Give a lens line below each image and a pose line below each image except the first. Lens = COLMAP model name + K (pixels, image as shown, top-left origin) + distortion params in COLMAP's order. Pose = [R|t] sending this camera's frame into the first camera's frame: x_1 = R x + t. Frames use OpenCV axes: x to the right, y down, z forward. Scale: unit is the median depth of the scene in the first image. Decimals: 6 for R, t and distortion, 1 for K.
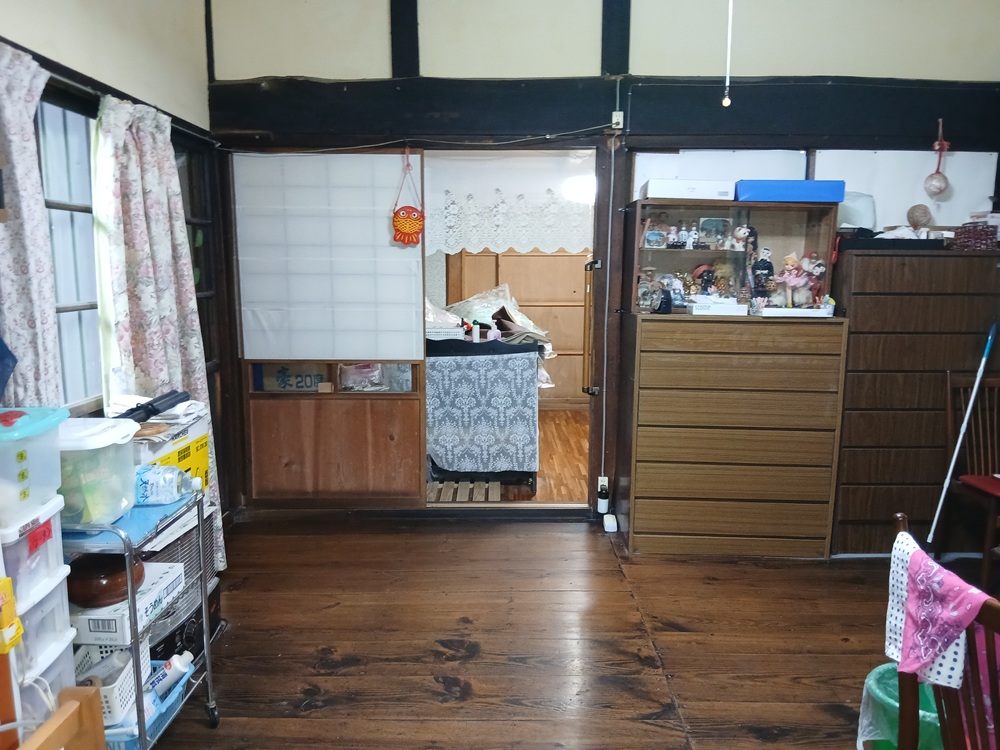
lens RADIAL K [[757.9, 0, 499.9], [0, 757.9, 374.7], [0, 0, 1]] dist [0.026068, -0.016753]
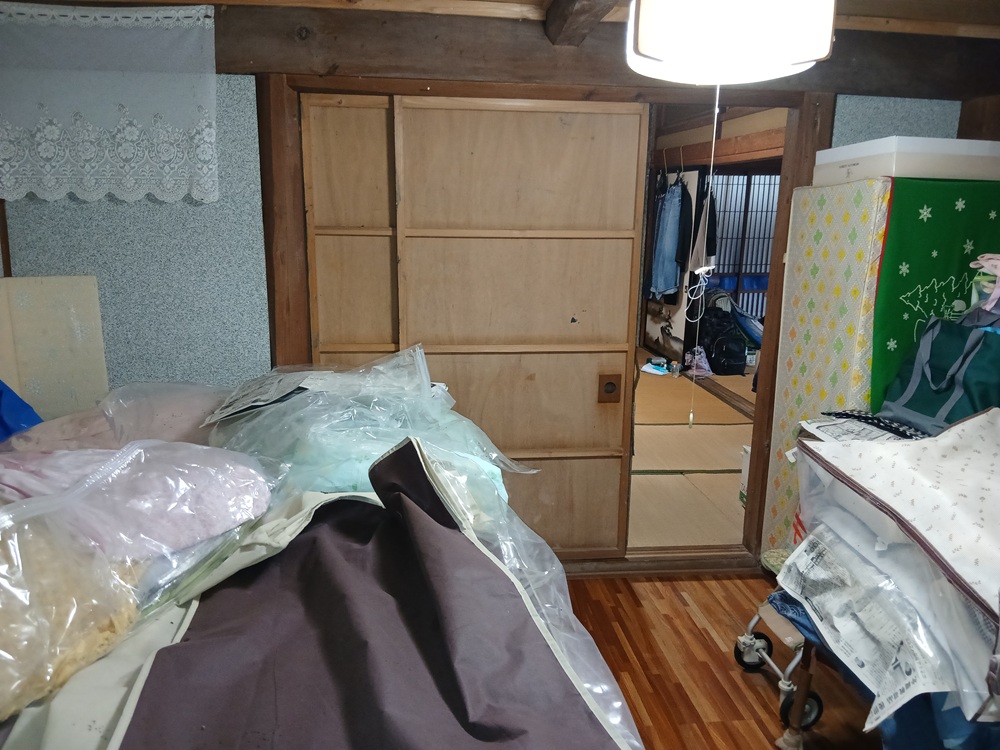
lens RADIAL K [[757.9, 0, 492.6], [0, 757.9, 379.9], [0, 0, 1]] dist [0.026068, -0.016753]
pose [[0.993993, -0.007206, 0.109210, 0.004279], [-0.002797, 0.995833, 0.091158, -0.114289], [-0.109412, -0.090916, 0.989830, 0.569493]]
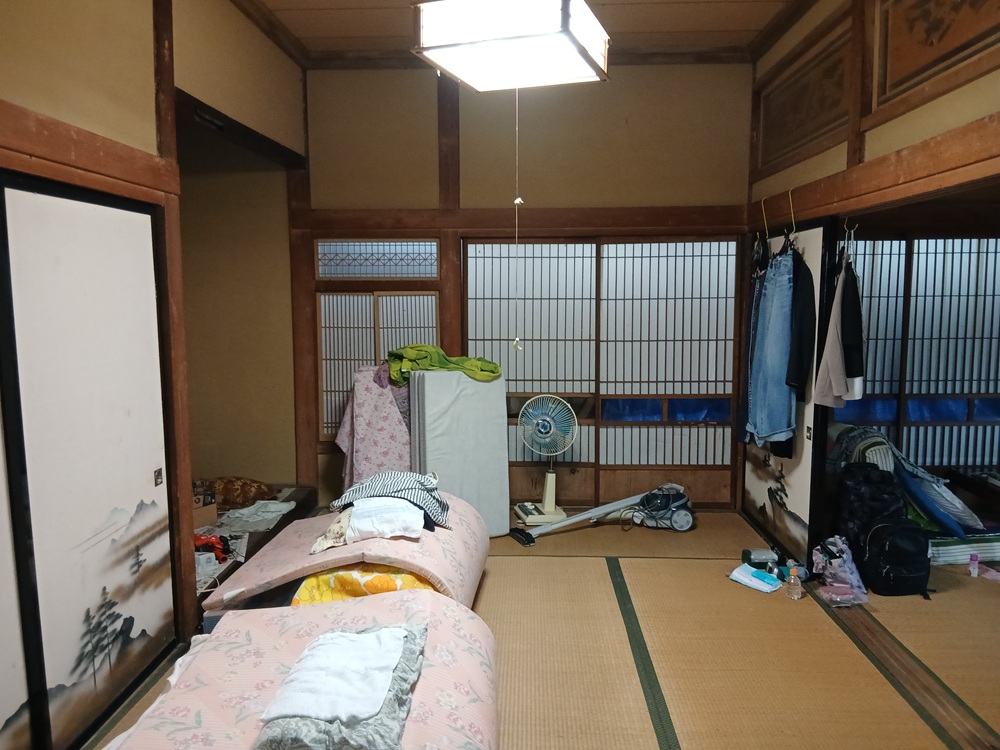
lens RADIAL K [[757.9, 0, 503.4], [0, 757.9, 367.9], [0, 0, 1]] dist [0.026068, -0.016753]
pose [[0.999476, 0.002092, -0.032295, 0.071222], [-0.003422, 0.999146, -0.041181, -0.137021], [0.032181, 0.041269, 0.998630, 0.742248]]
